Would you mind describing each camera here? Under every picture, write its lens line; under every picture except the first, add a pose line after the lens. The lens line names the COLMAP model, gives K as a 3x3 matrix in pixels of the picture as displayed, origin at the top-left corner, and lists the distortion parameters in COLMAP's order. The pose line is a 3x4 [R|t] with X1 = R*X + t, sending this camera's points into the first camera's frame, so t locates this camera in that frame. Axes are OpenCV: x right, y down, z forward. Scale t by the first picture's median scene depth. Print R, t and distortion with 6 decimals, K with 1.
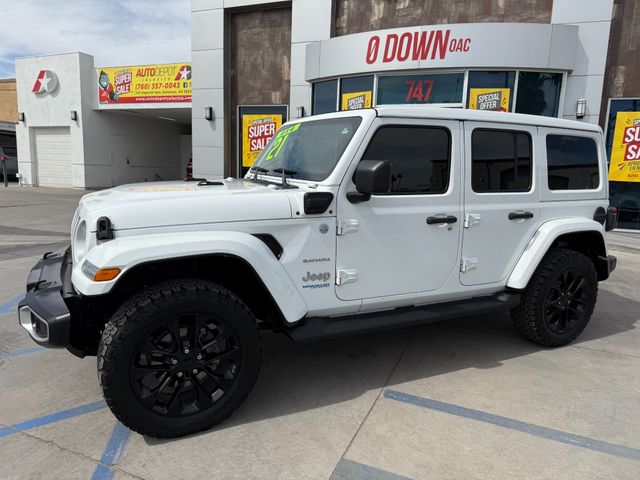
lens RADIAL K [[455.3, 0, 322.5], [0, 455.3, 241.2], [0, 0, 1]] dist [0.064972, -0.091813]
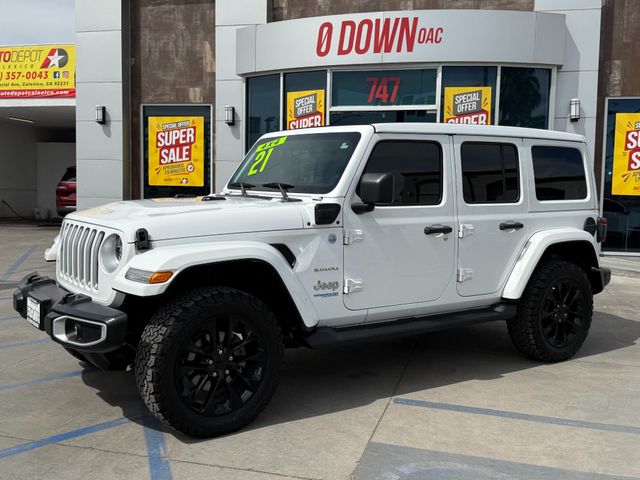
lens RADIAL K [[675.9, 0, 320.8], [0, 675.9, 240.7], [0, 0, 1]] dist [0.185826, -0.399189]
pose [[0.990777, -0.027285, 0.132728, -0.068060], [0.037907, 0.996219, -0.078171, 0.028973], [-0.130093, 0.082482, 0.988065, -0.158017]]
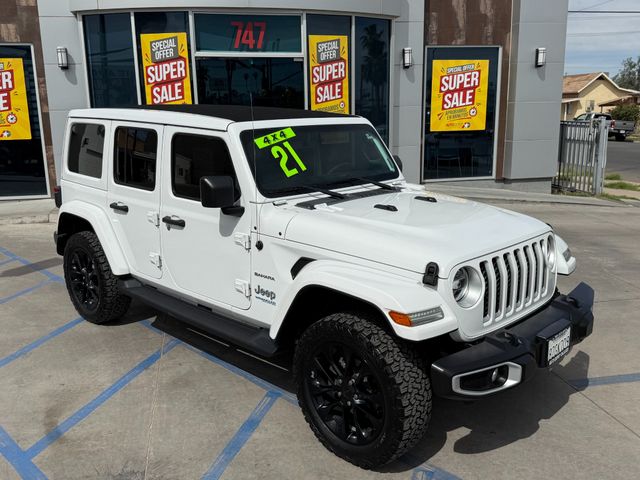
lens RADIAL K [[598.3, 0, 314.0], [0, 598.3, 242.5], [0, 0, 1]] dist [0.162002, -0.331821]
pose [[0.823624, -0.172782, 0.540176, -0.341092], [0.134578, 0.984800, 0.109805, -0.074040], [-0.550938, -0.017743, 0.834358, 0.046500]]
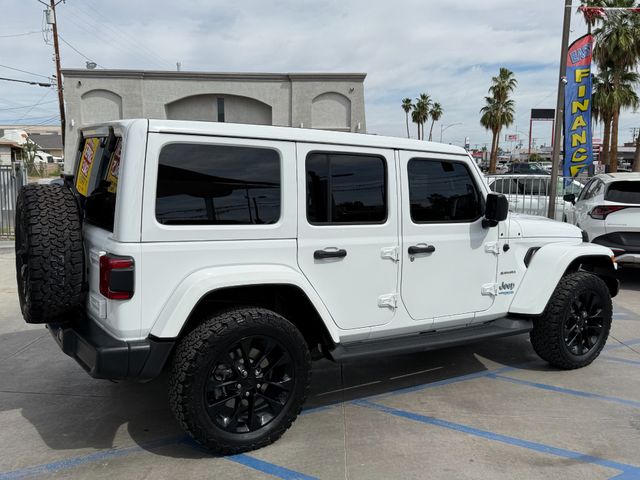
lens RADIAL K [[569.1, 0, 321.0], [0, 569.1, 240.8], [0, 0, 1]] dist [0.118508, -0.222394]
pose [[-0.351143, -0.161010, 0.922374, -0.536117], [0.124391, 0.968350, 0.216391, -0.159826], [-0.928022, 0.190720, -0.320001, 0.697092]]
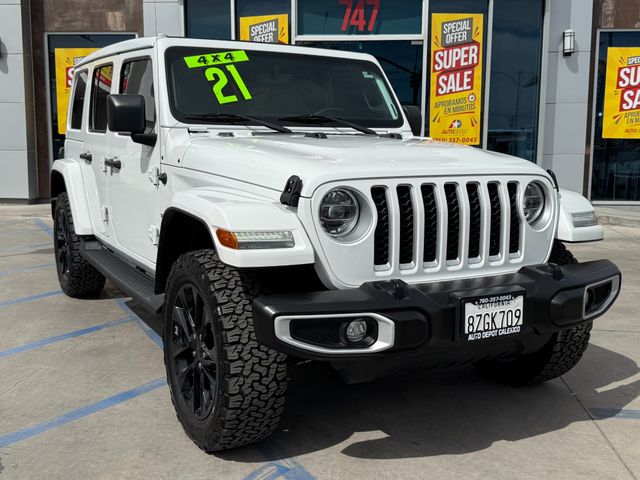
lens RADIAL K [[706.4, 0, 318.7], [0, 706.4, 240.9], [0, 0, 1]] dist [0.205758, -0.478376]
pose [[0.953342, -0.069961, 0.293675, -0.189545], [0.075462, 0.997121, -0.007429, 0.010865], [-0.292310, 0.029244, 0.955876, 0.006513]]
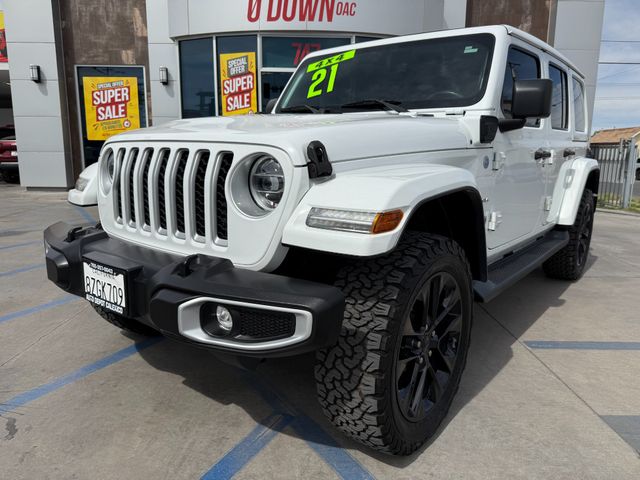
lens RADIAL K [[455.8, 0, 319.0], [0, 455.8, 241.0], [0, 0, 1]] dist [0.042002, -0.069345]
pose [[0.916191, -0.101837, 0.387588, -0.182179], [0.088103, 0.994695, 0.053092, 0.013012], [-0.390938, -0.014495, 0.920303, 0.103200]]
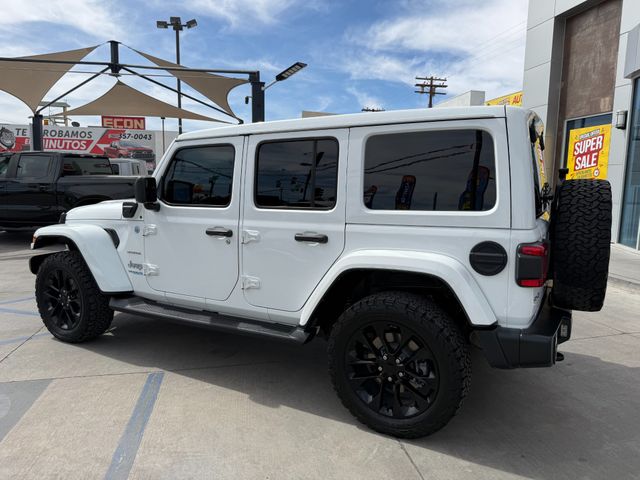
lens RADIAL K [[455.3, 0, 322.5], [0, 455.3, 241.2], [0, 0, 1]] dist [0.064972, -0.091813]
pose [[0.544345, 0.078639, -0.835167, 0.421925], [-0.127915, 0.991735, 0.010009, -0.022791], [0.829052, 0.101382, 0.549905, 0.211697]]
